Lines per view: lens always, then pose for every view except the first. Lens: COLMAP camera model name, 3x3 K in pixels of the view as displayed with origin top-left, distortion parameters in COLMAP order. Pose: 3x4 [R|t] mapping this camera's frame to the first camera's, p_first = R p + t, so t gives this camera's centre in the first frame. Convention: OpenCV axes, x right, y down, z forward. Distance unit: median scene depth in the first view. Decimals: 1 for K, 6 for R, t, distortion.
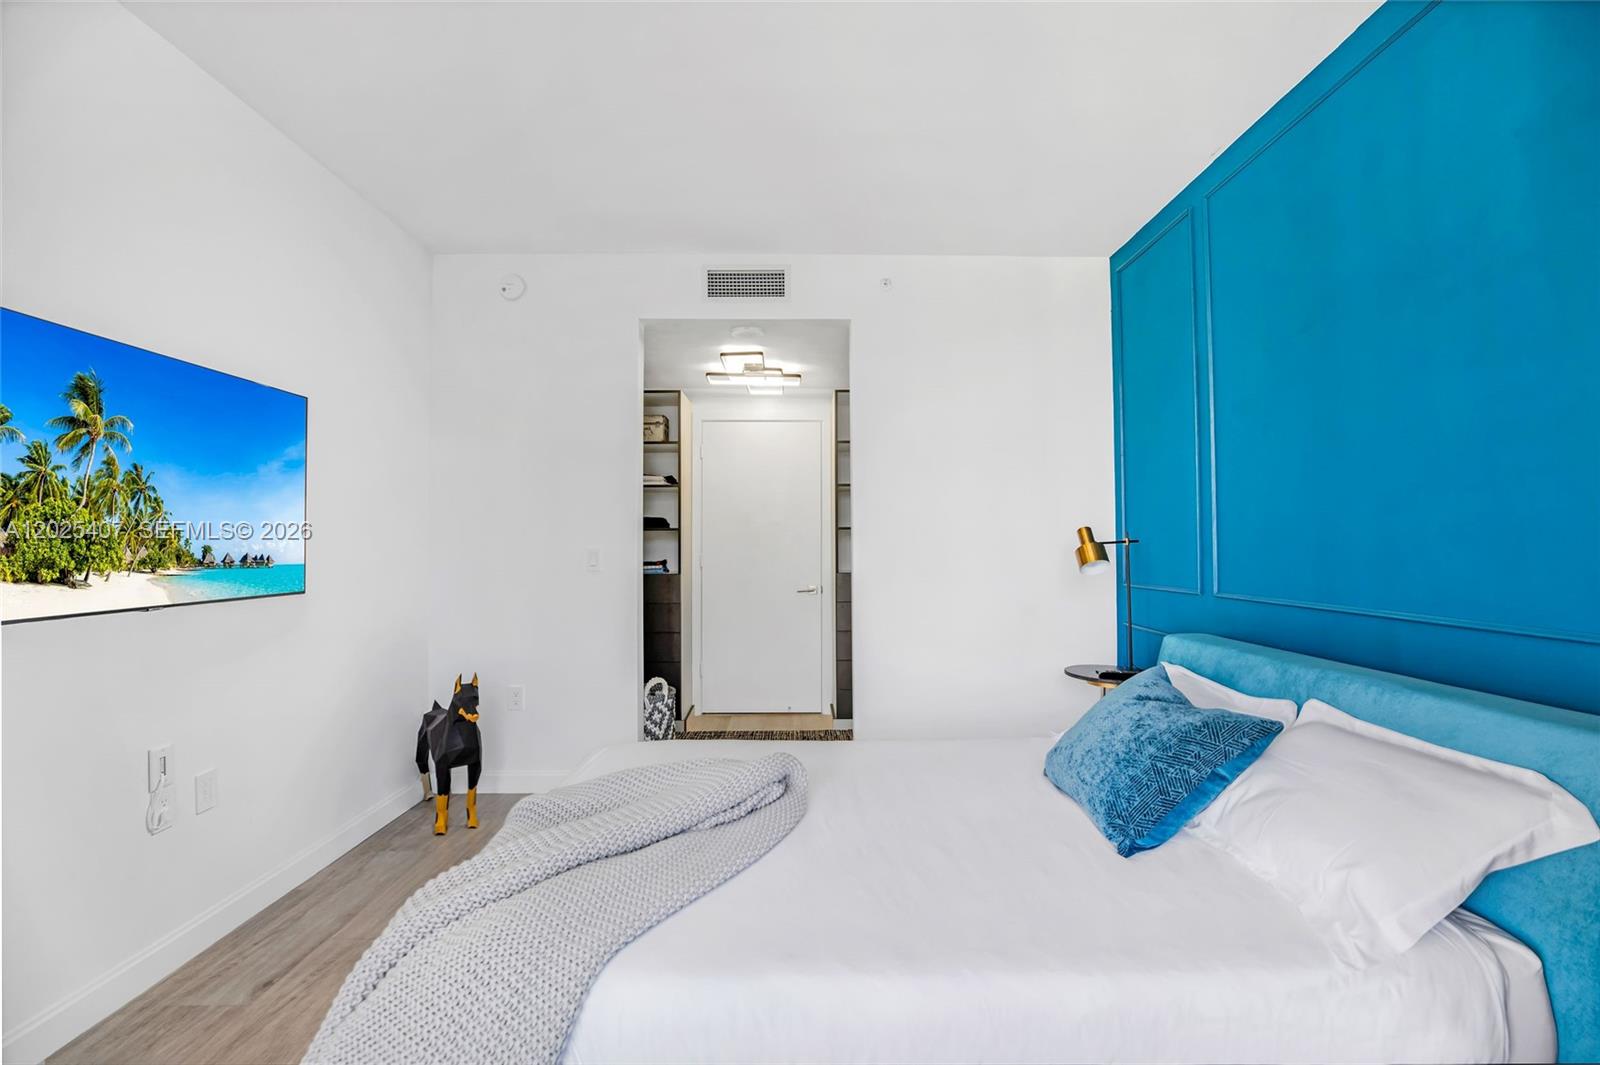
lens RADIAL K [[747.5, 0, 805.0], [0, 747.5, 529.2], [0, 0, 1]] dist [-0.030984, 0.009009]
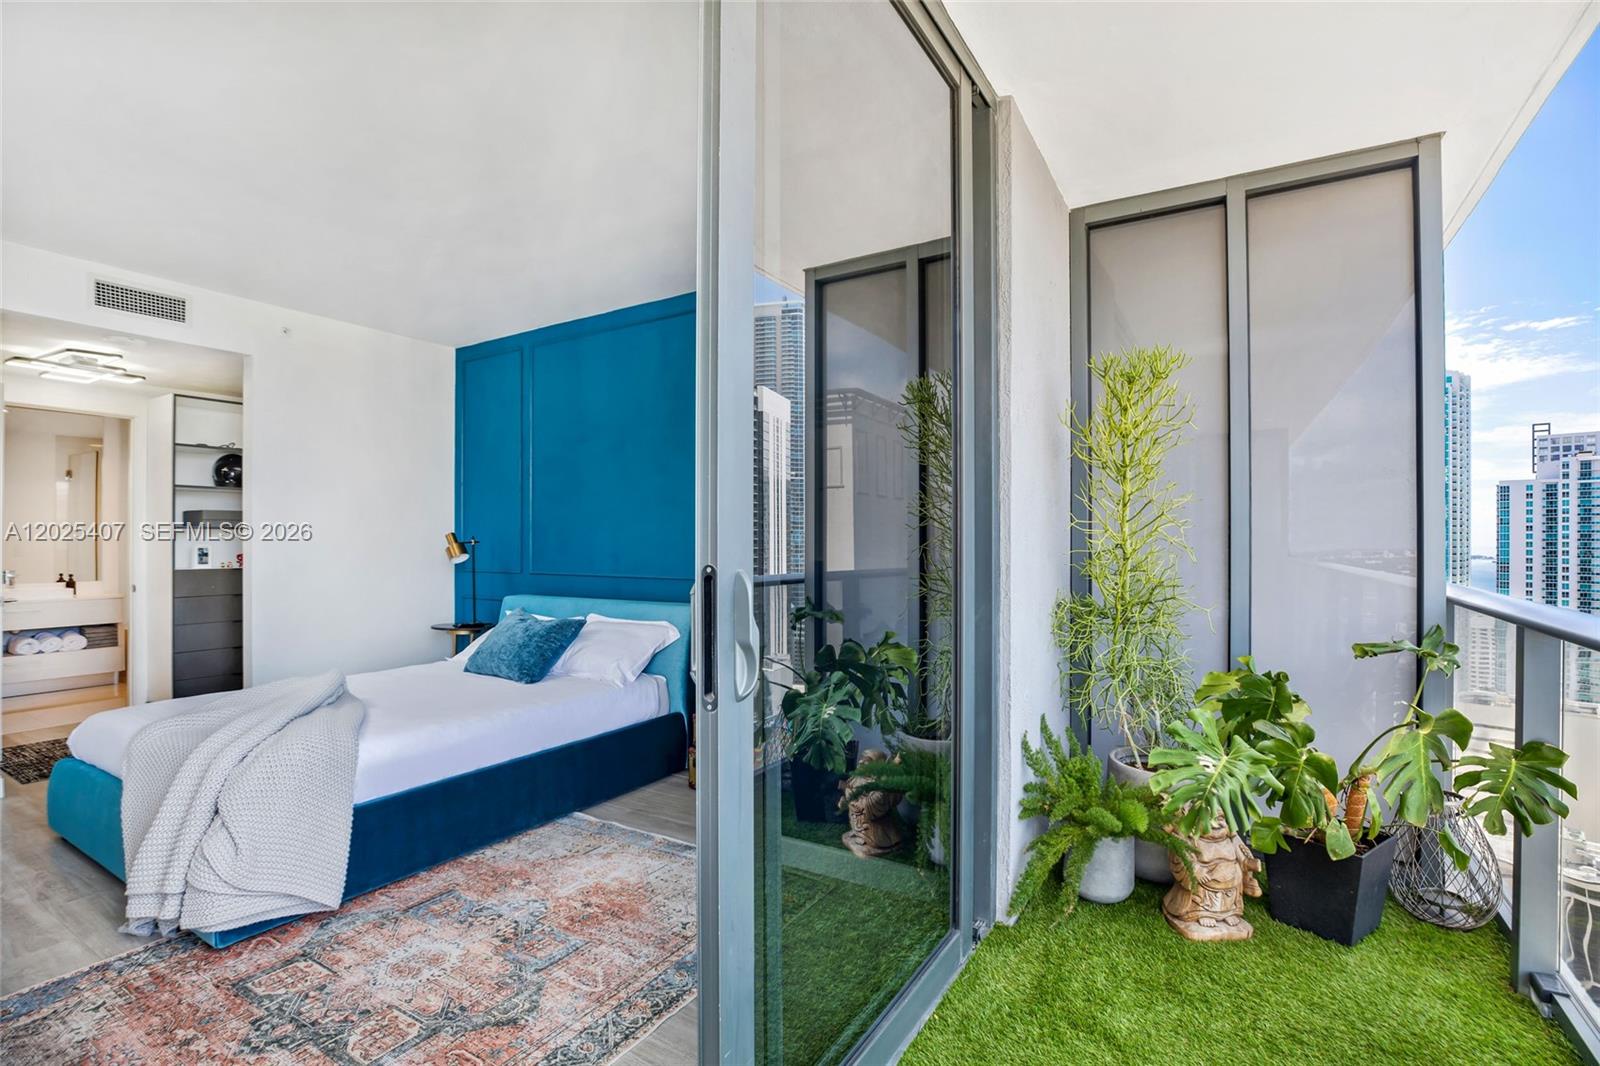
lens RADIAL K [[747.5, 0, 805.0], [0, 747.5, 540.9], [0, 0, 1]] dist [-0.030984, 0.009009]
pose [[0.552605, 0.005470, 0.833426, -0.895010], [-0.024054, 0.999667, 0.009388, -0.029597], [-0.833096, -0.025234, 0.552552, -0.840419]]
